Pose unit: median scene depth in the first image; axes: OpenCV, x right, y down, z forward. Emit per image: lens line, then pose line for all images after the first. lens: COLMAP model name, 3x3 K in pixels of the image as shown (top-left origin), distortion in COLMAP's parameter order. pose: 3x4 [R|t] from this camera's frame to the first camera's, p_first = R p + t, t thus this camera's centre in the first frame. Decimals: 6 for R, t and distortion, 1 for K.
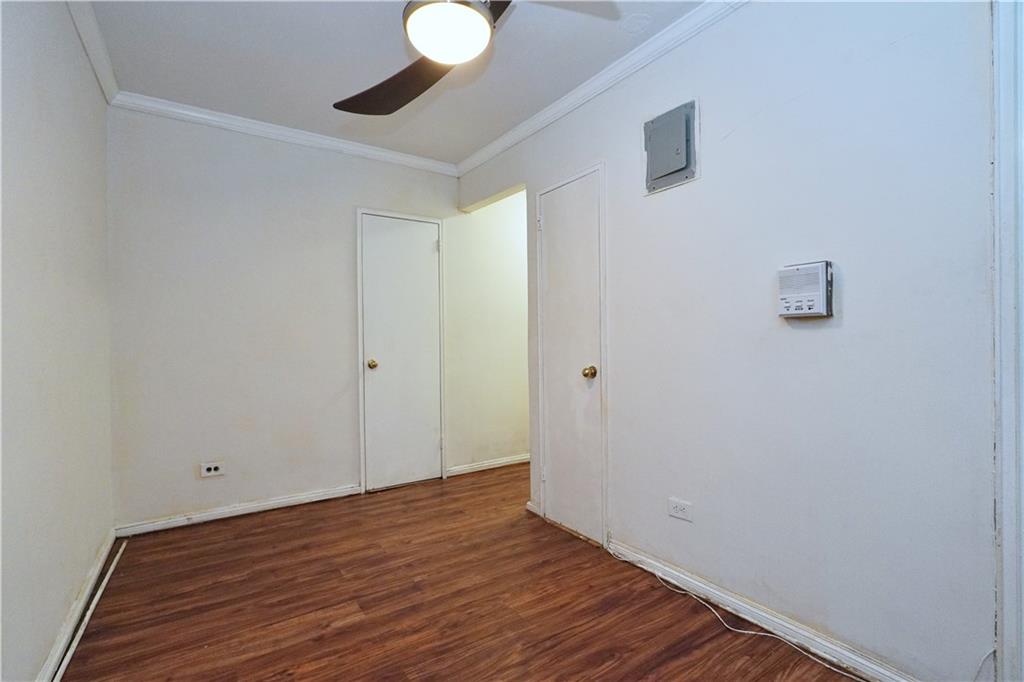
lens RADIAL K [[465.7, 0, 510.7], [0, 465.7, 343.8], [0, 0, 1]] dist [-0.024527, 0.011500]
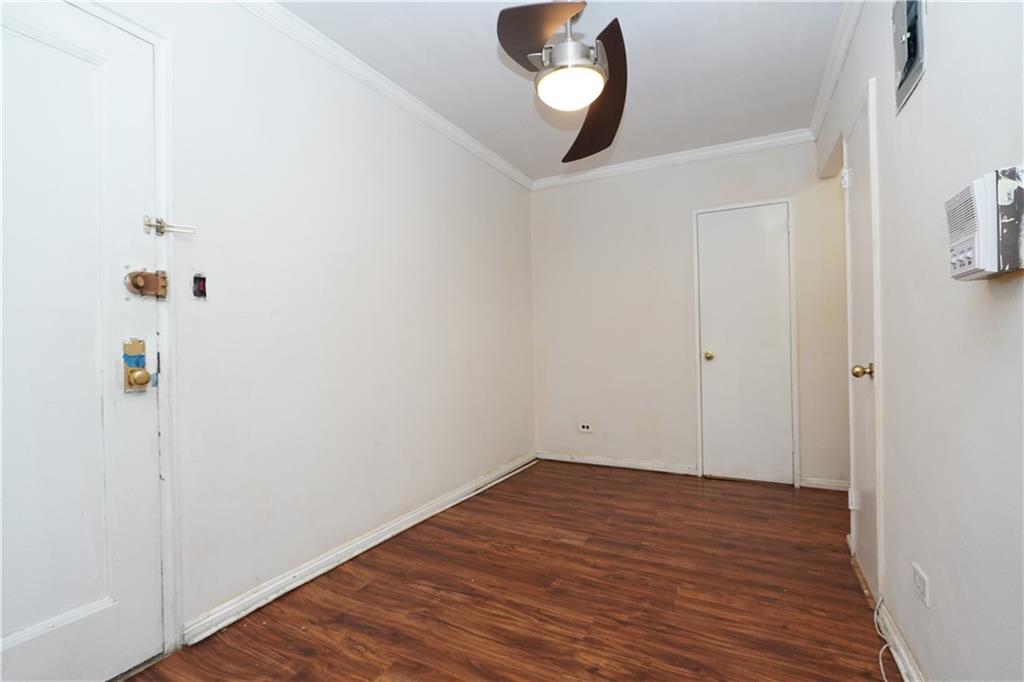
lens RADIAL K [[465.7, 0, 510.7], [0, 465.7, 343.8], [0, 0, 1]] dist [-0.024527, 0.011500]
pose [[0.472696, 0.003061, -0.881220, 0.619214], [0.006722, 0.999952, 0.007079, 0.010378], [0.881200, -0.009270, 0.472653, 0.174506]]
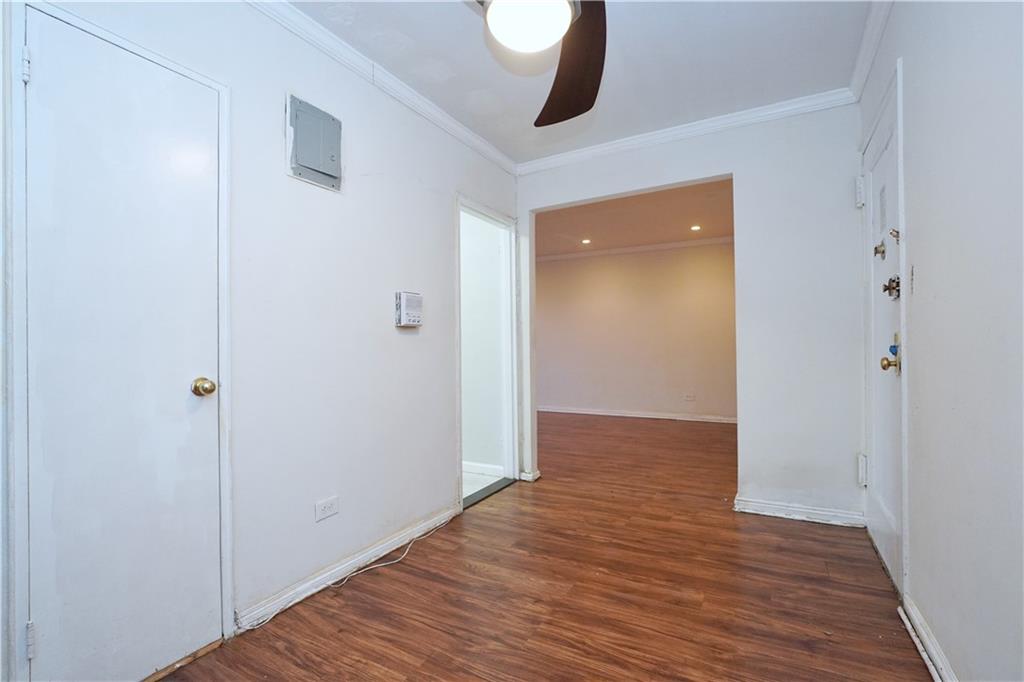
lens RADIAL K [[465.7, 0, 510.7], [0, 465.7, 343.8], [0, 0, 1]] dist [-0.024527, 0.011500]
pose [[-0.447478, 0.024070, 0.893971, -0.674136], [0.020631, 0.999650, -0.016588, 0.023766], [-0.894057, 0.011021, -0.447817, 1.019737]]
